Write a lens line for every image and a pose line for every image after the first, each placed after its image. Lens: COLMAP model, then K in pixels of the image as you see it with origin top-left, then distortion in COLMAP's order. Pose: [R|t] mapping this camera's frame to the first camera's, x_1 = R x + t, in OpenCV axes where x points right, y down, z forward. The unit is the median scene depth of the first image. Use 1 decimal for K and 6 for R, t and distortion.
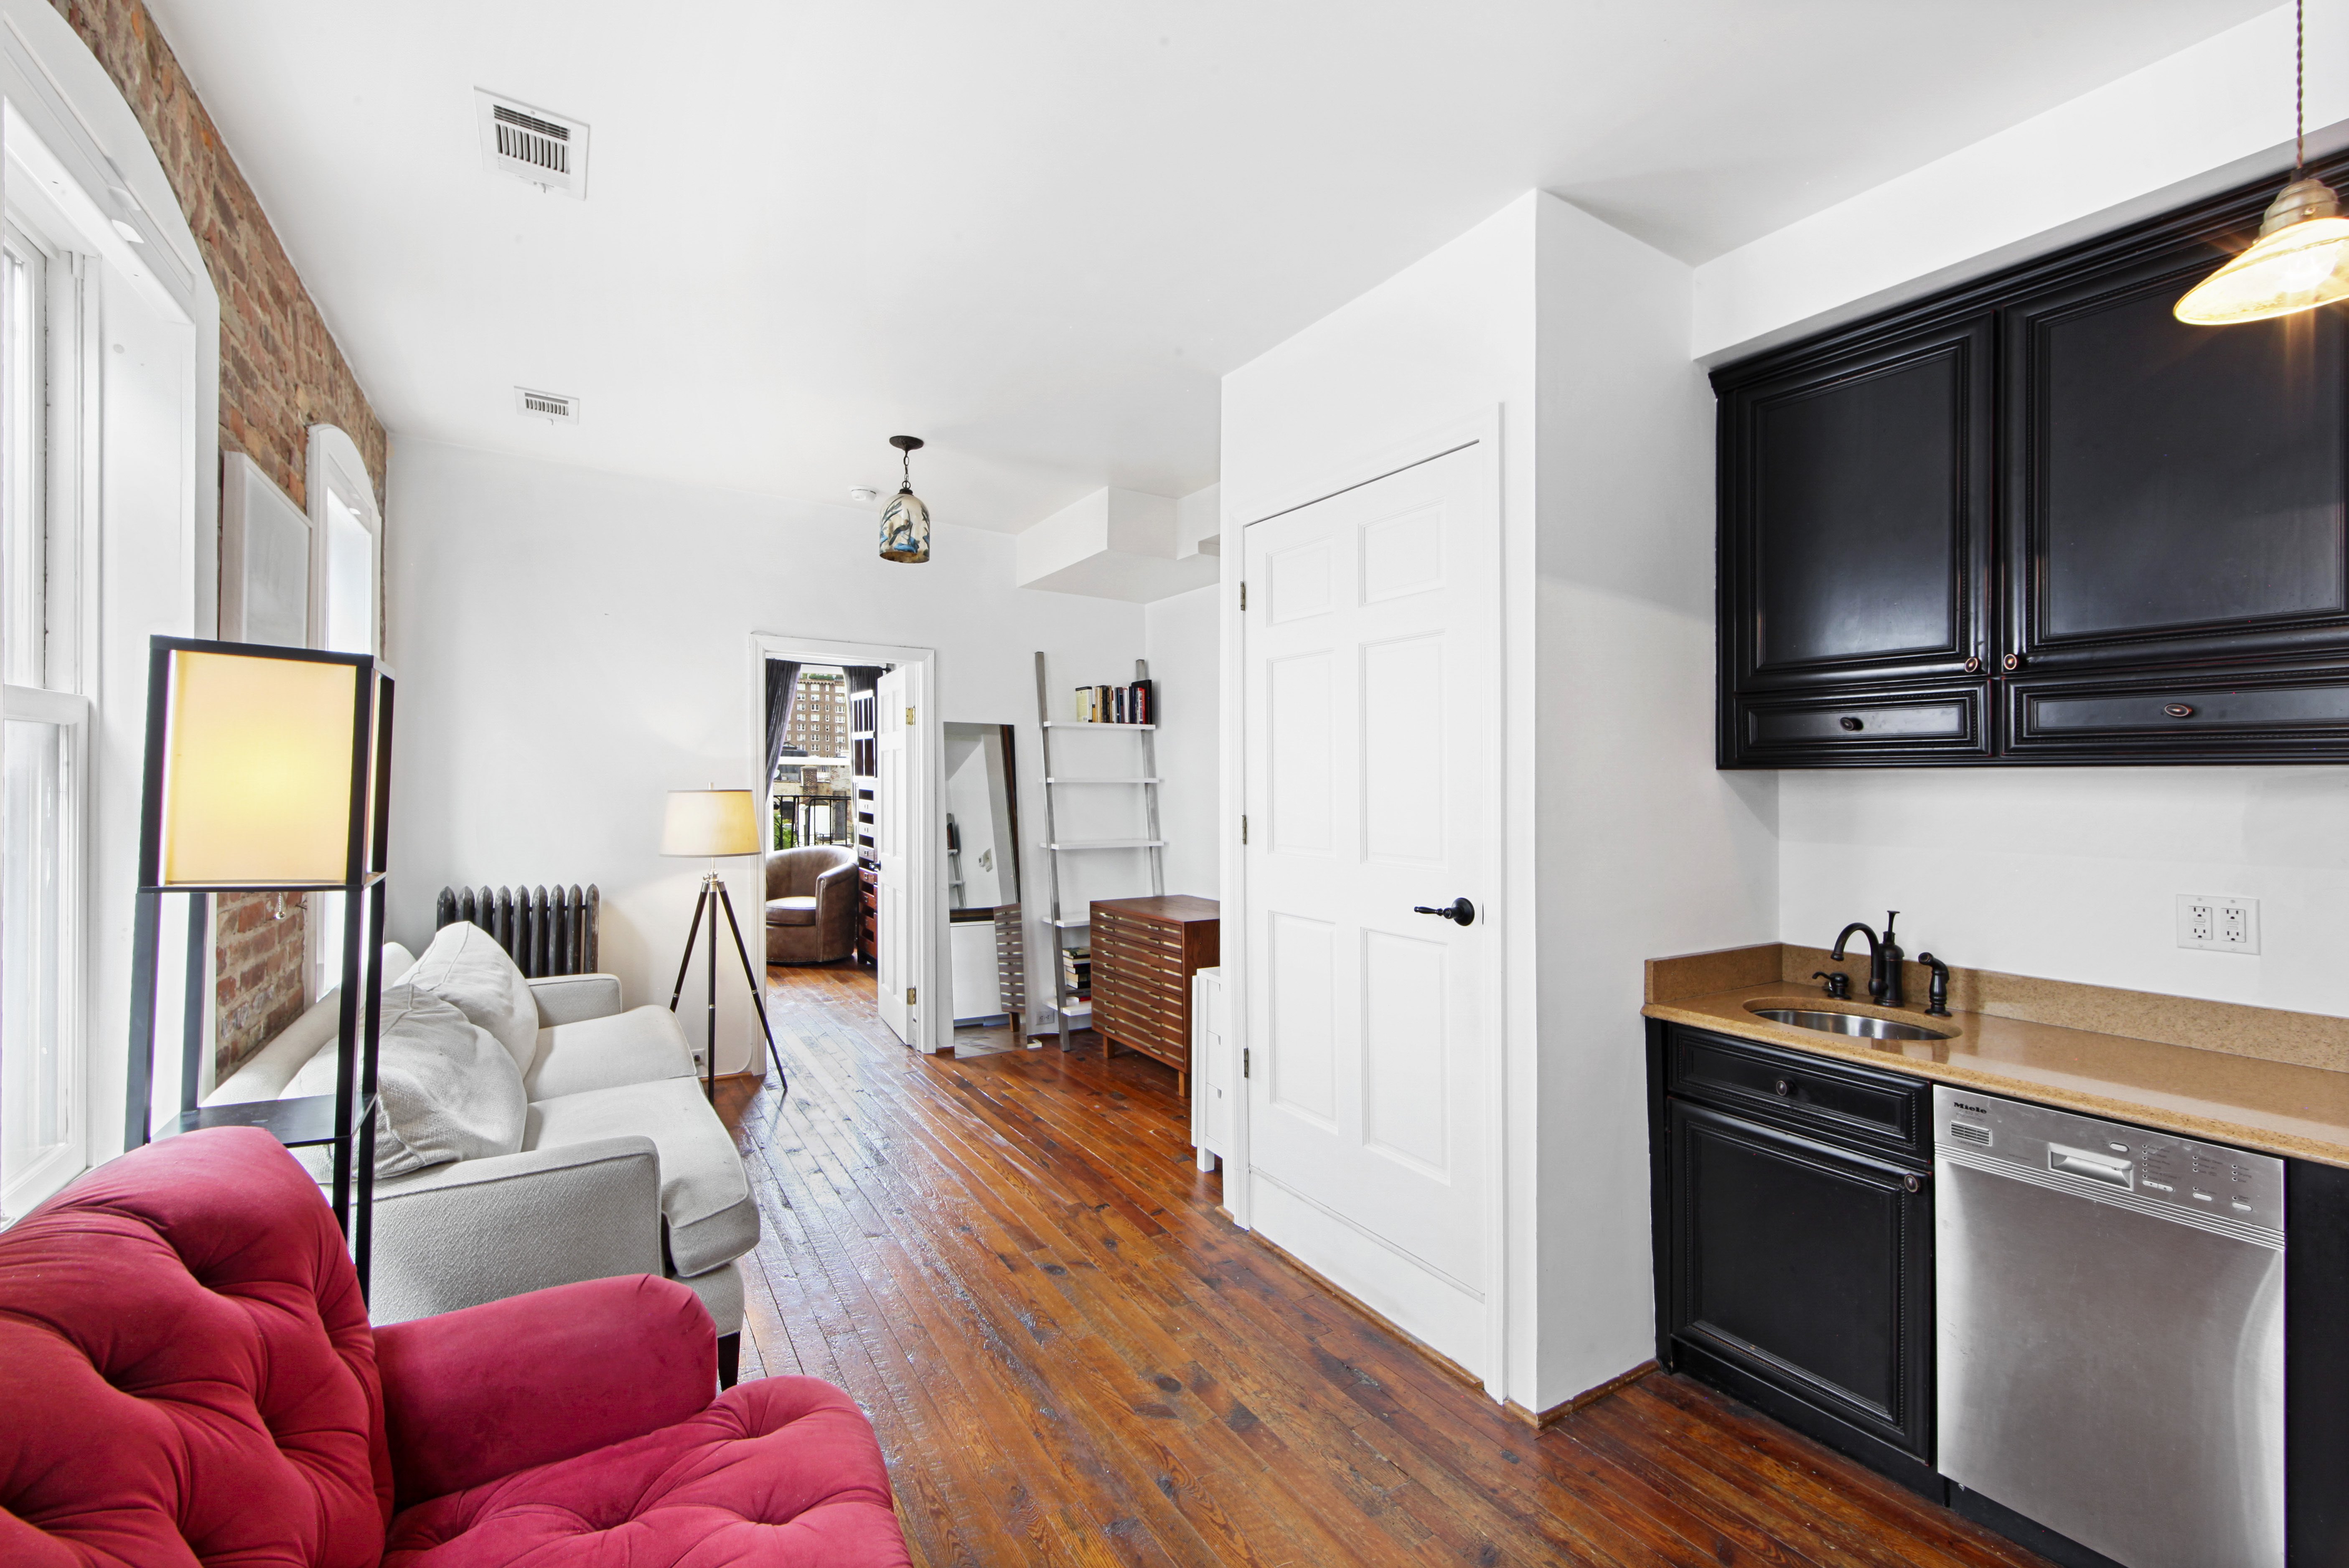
lens RADIAL K [[955.7, 0, 1096.9], [0, 955.7, 788.0], [0, 0, 1]] dist [-0.045520, -0.000037]
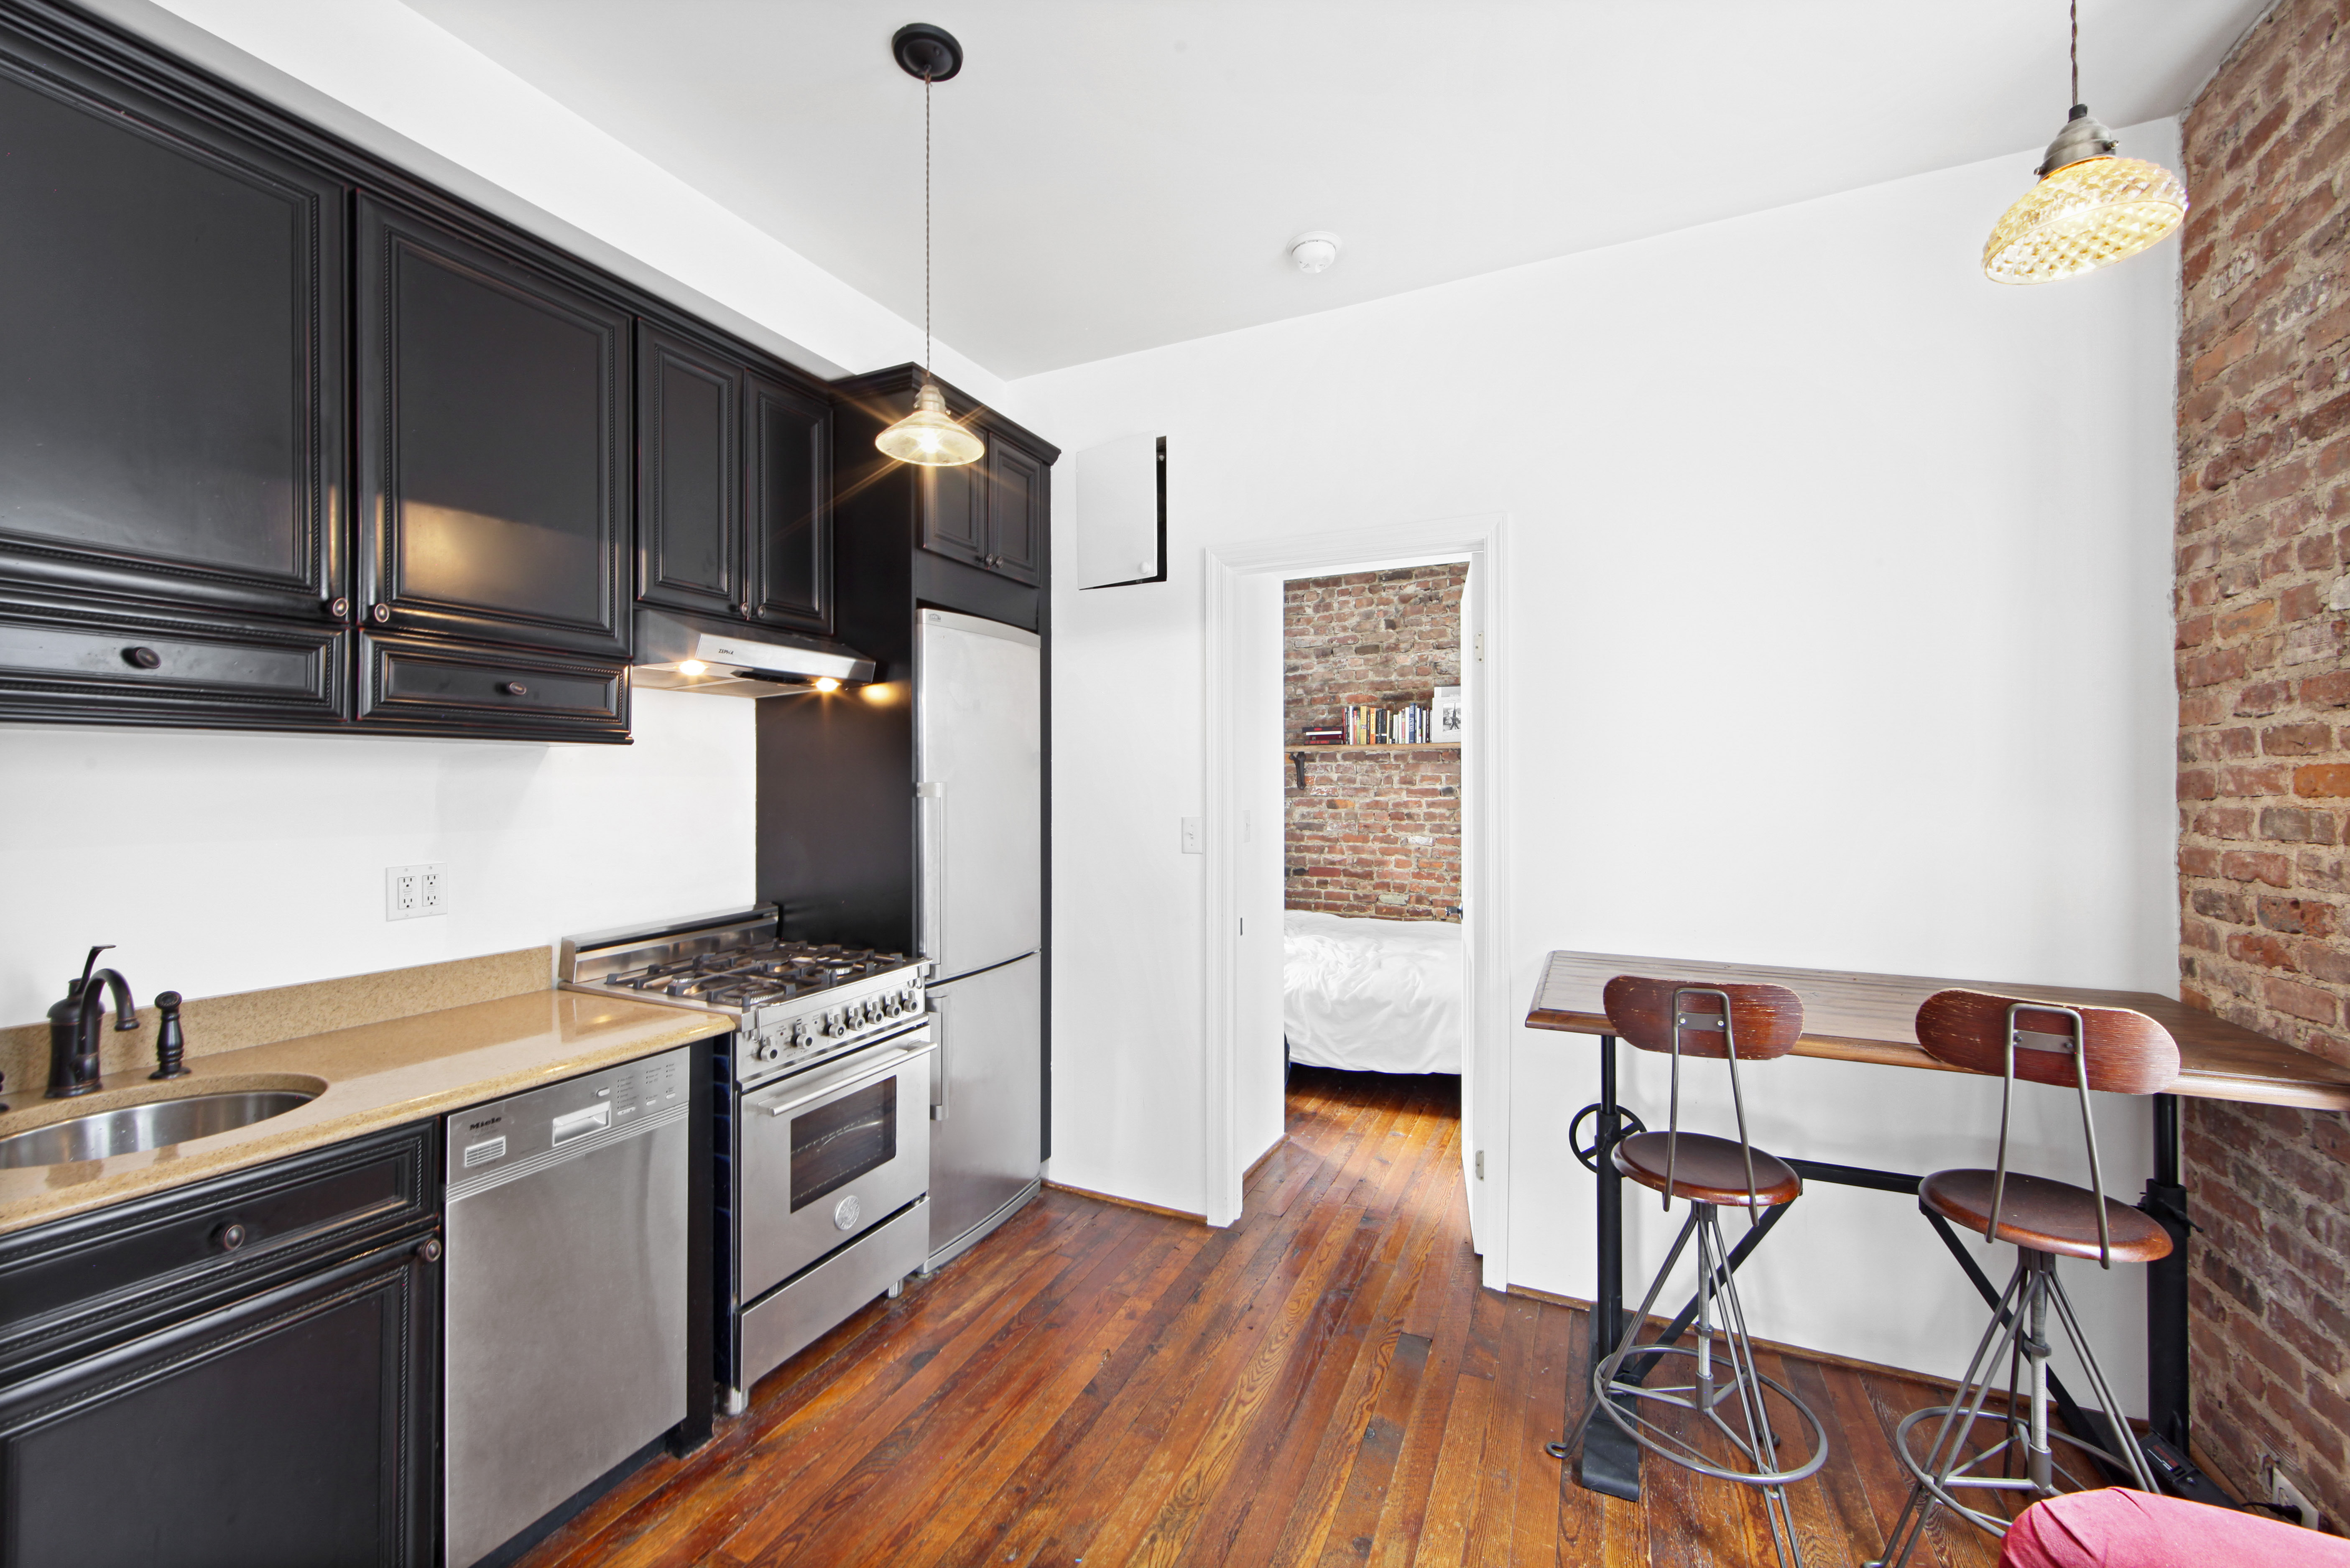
lens RADIAL K [[930.0, 0, 1177.7], [0, 930.0, 791.1], [0, 0, 1]] dist [-0.001470, 0.000158]
pose [[-0.590379, -0.021730, 0.806834, -0.105948], [-0.006711, 0.999735, 0.022014, 0.005379], [-0.807099, 0.007582, -0.590368, 0.729914]]
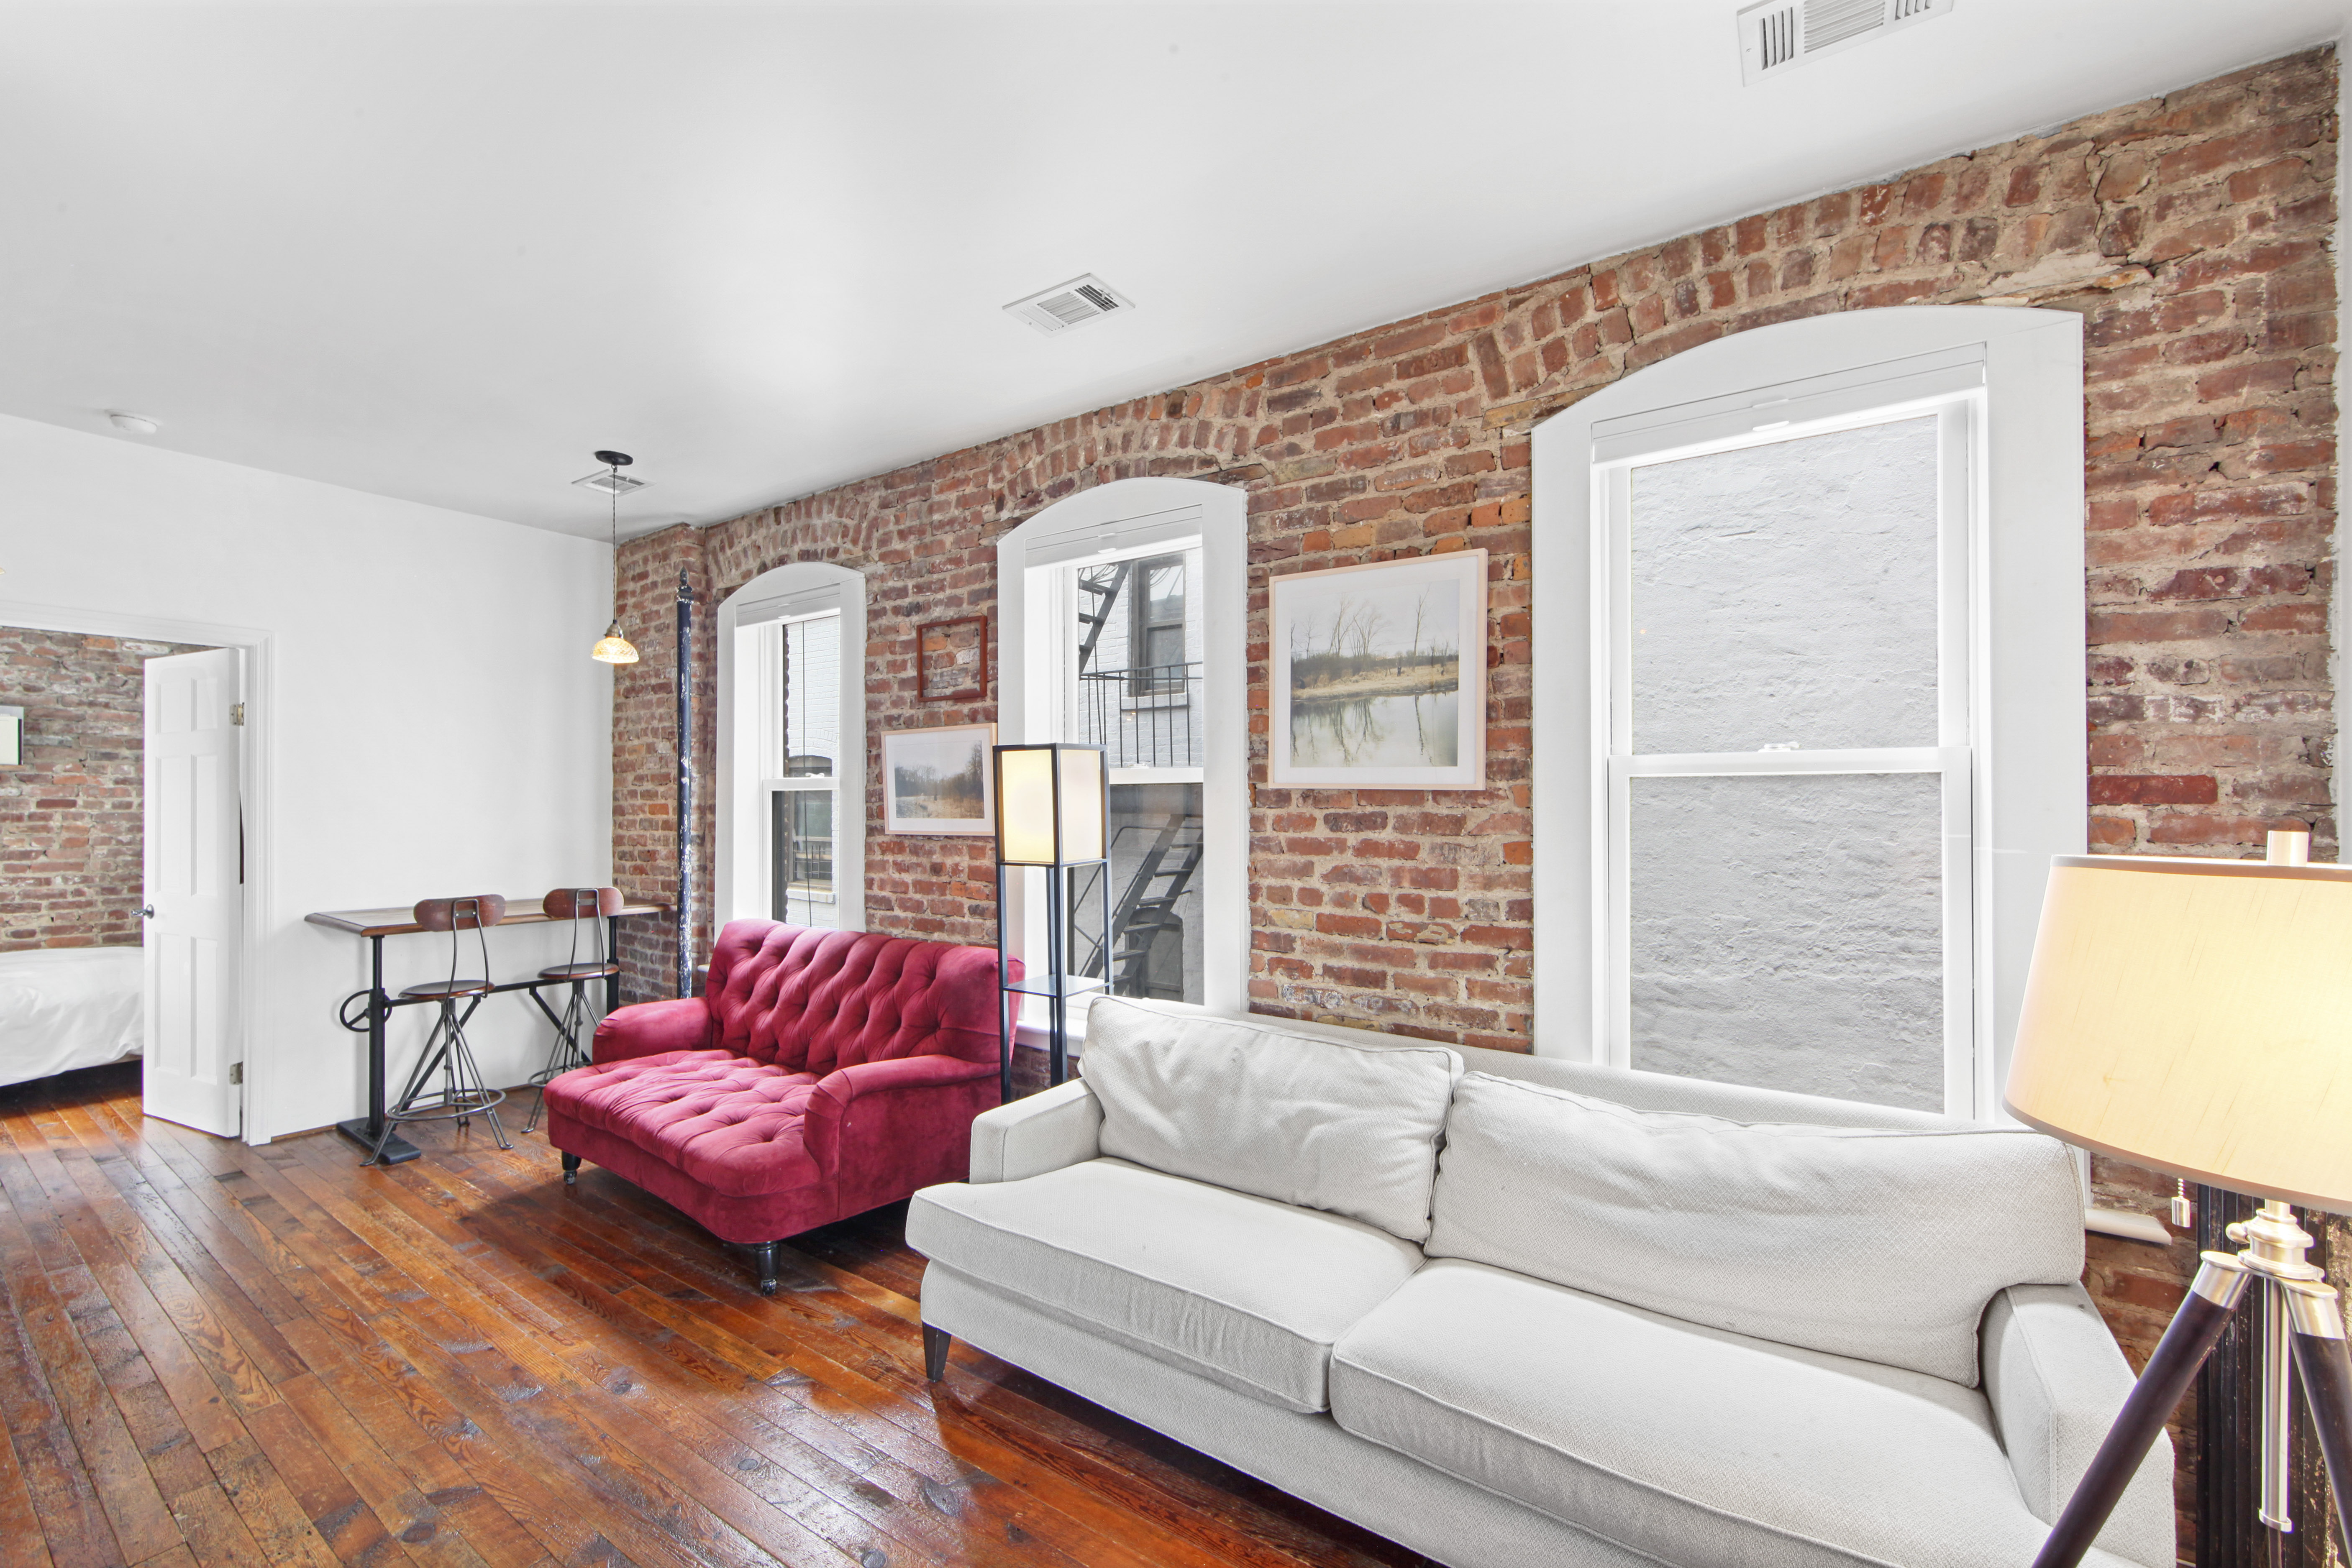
lens RADIAL K [[946.6, 0, 1176.0], [0, 946.6, 784.0], [0, 0, 1]] dist [-0.000732, 0.000134]
pose [[-0.889038, -0.029760, -0.456866, -0.116157], [-0.019594, 0.999444, -0.026975, -0.014543], [0.457415, -0.015030, -0.889126, 2.055854]]
